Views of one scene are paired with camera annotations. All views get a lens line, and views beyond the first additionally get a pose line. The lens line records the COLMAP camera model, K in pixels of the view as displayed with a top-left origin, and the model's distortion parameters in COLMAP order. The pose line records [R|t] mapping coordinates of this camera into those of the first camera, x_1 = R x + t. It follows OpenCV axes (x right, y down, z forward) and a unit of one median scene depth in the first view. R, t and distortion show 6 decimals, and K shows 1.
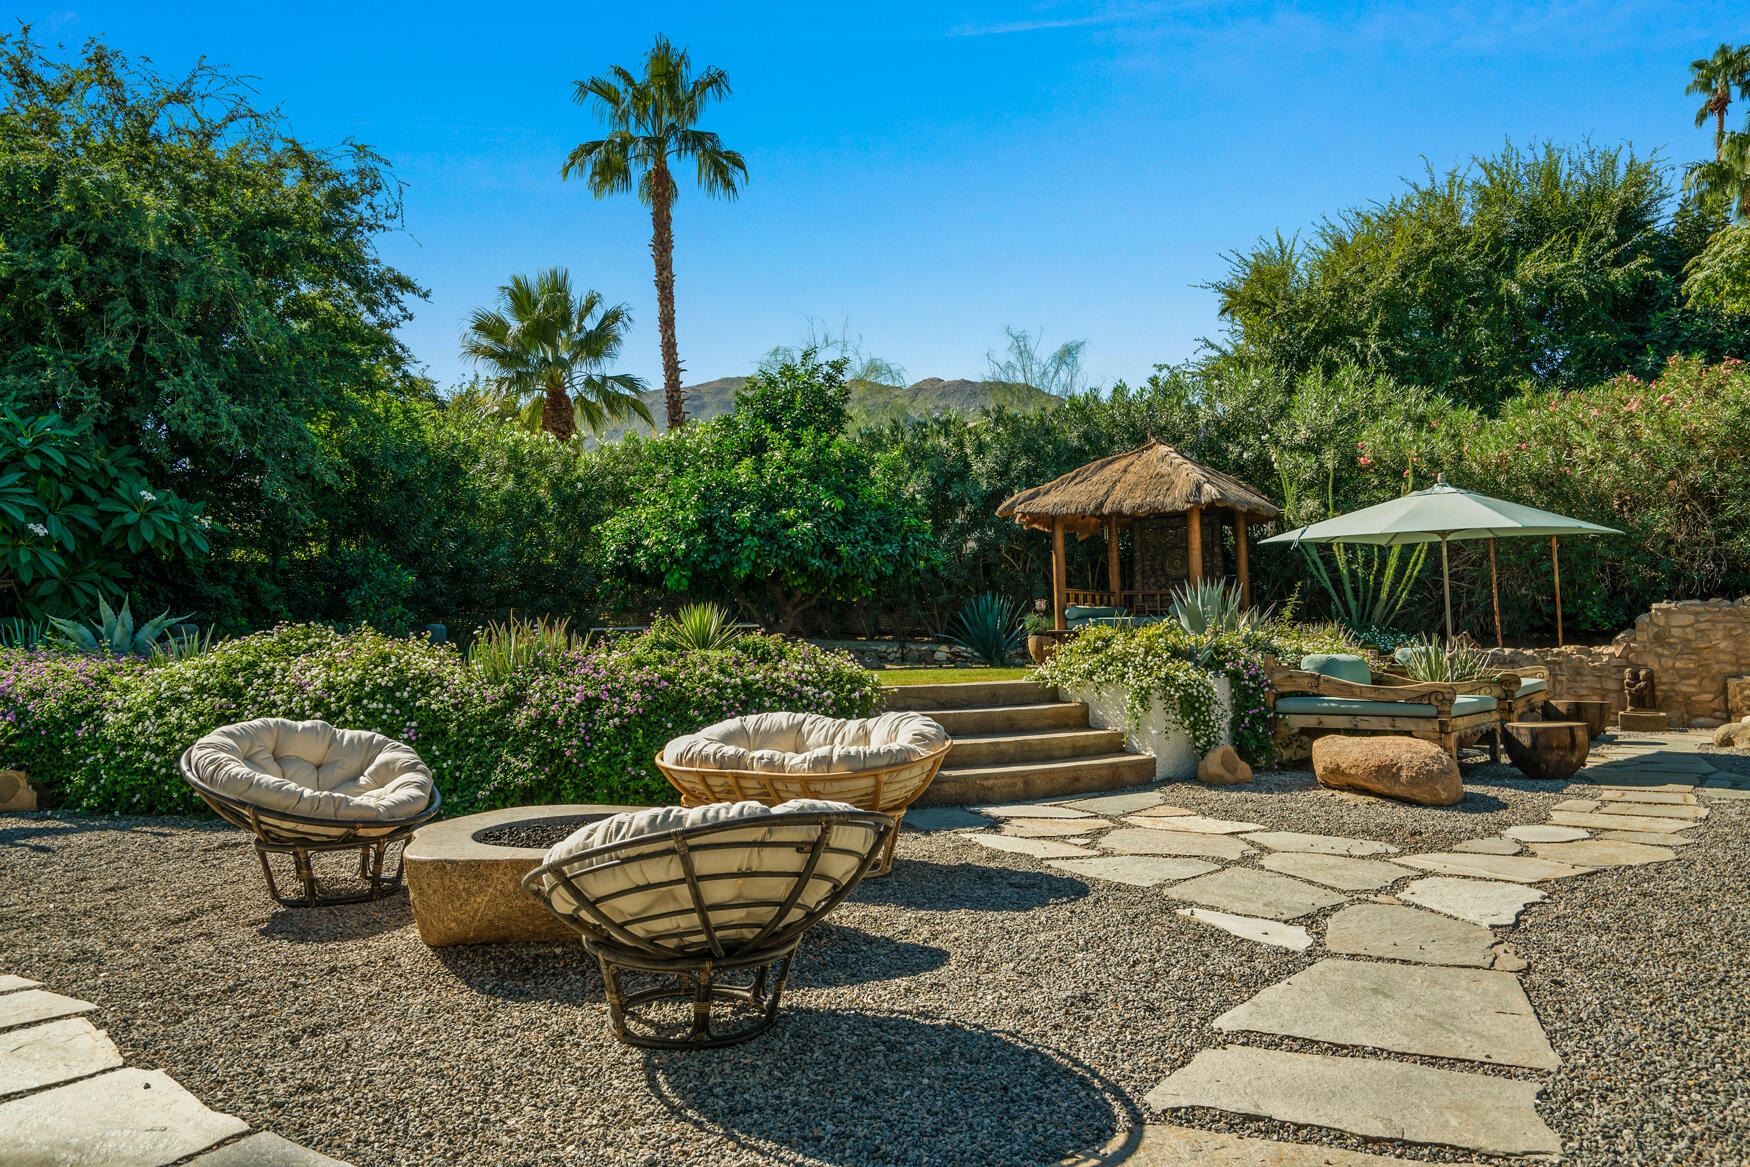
lens RADIAL K [[1255.2, 0, 875.0], [0, 1255.2, 583.5], [0, 0, 1]] dist [0.001712, 0.069823]
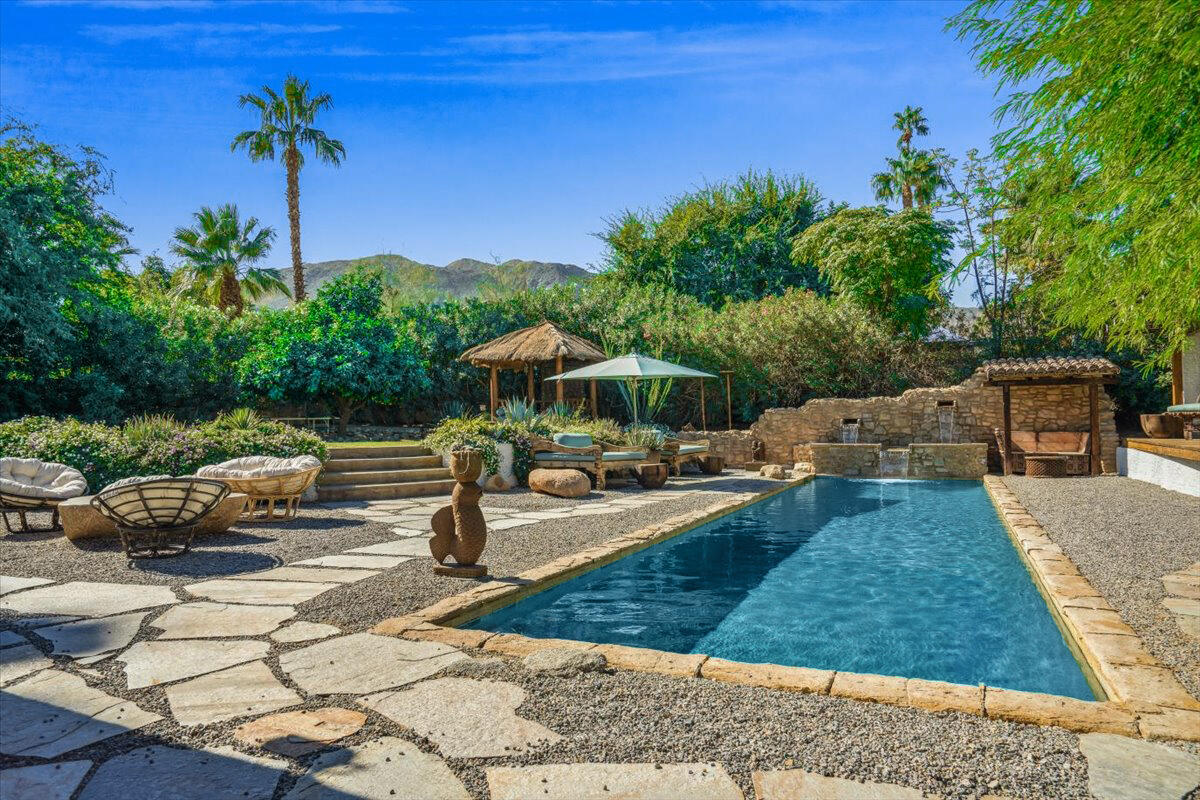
lens RADIAL K [[814.7, 0, 600.0], [0, 814.7, 400.0], [0, 0, 1]] dist [-0.008038, 0.056650]
pose [[0.990173, 0.008242, 0.139603, 0.146270], [-0.009792, 0.999898, 0.010421, -0.009857], [-0.139503, -0.011685, 0.990153, -0.248611]]
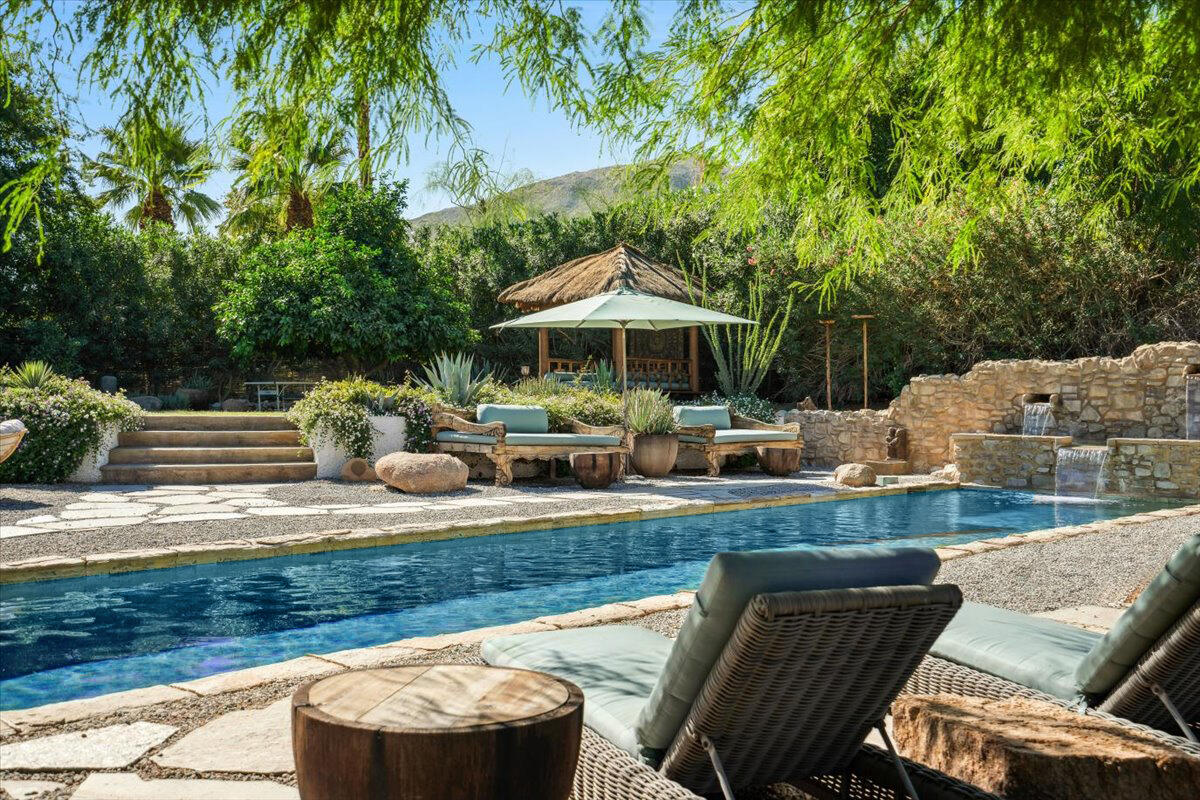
lens RADIAL K [[1206.5, 0, 600.0], [0, 1206.5, 400.0], [0, 0, 1]] dist [0.075031, -0.000327]
pose [[0.979165, 0.024154, -0.201624, 0.500686], [-0.016225, 0.999032, 0.040886, -0.005576], [0.202417, -0.036763, 0.978609, -0.236271]]
